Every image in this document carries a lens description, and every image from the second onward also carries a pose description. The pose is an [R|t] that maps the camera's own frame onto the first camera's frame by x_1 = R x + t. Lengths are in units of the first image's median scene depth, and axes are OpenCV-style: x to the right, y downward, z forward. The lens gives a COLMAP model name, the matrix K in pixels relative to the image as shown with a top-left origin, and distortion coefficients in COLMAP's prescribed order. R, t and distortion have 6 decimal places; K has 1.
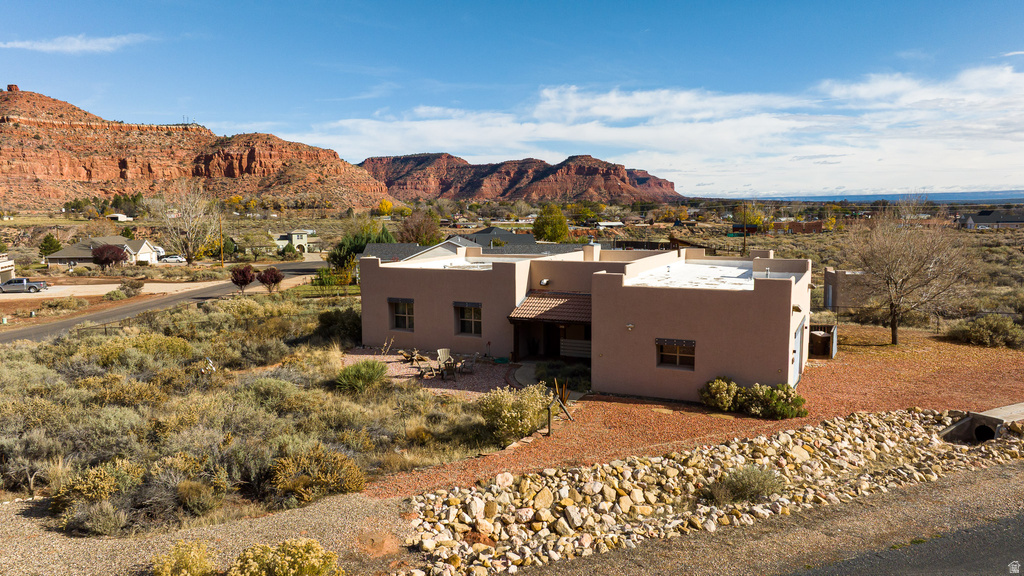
lens RADIAL K [[723.2, 0, 512.0], [0, 723.2, 288.0], [0, 0, 1]] dist [-0.051581, 0.067375]
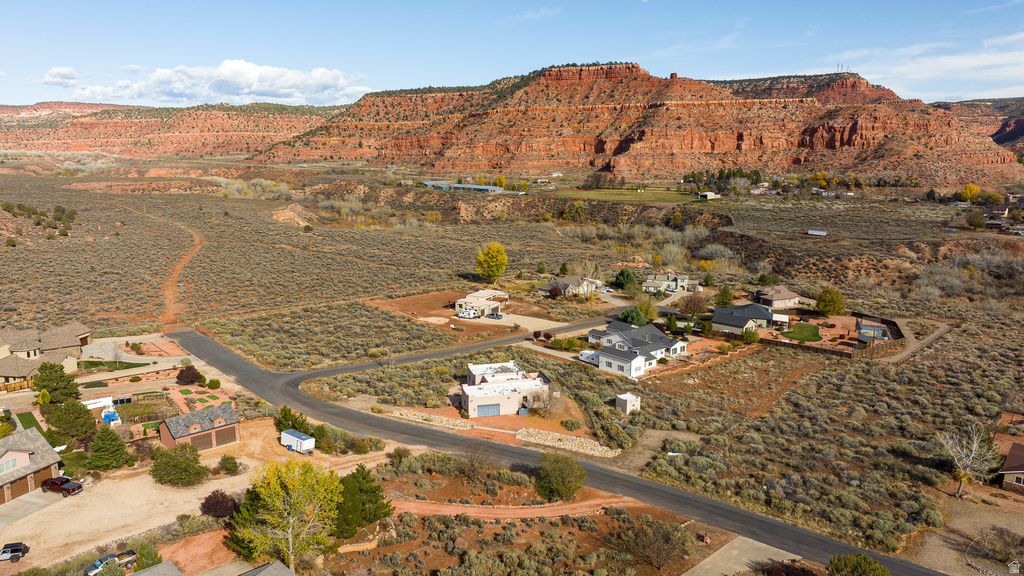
lens RADIAL K [[734.5, 0, 512.0], [0, 734.5, 288.0], [0, 0, 1]] dist [-0.057331, 0.058736]
pose [[0.654820, 0.154807, -0.739760, 0.126772], [-0.091391, 0.987834, 0.125824, -0.043020], [0.750239, -0.014785, 0.661001, -0.068861]]
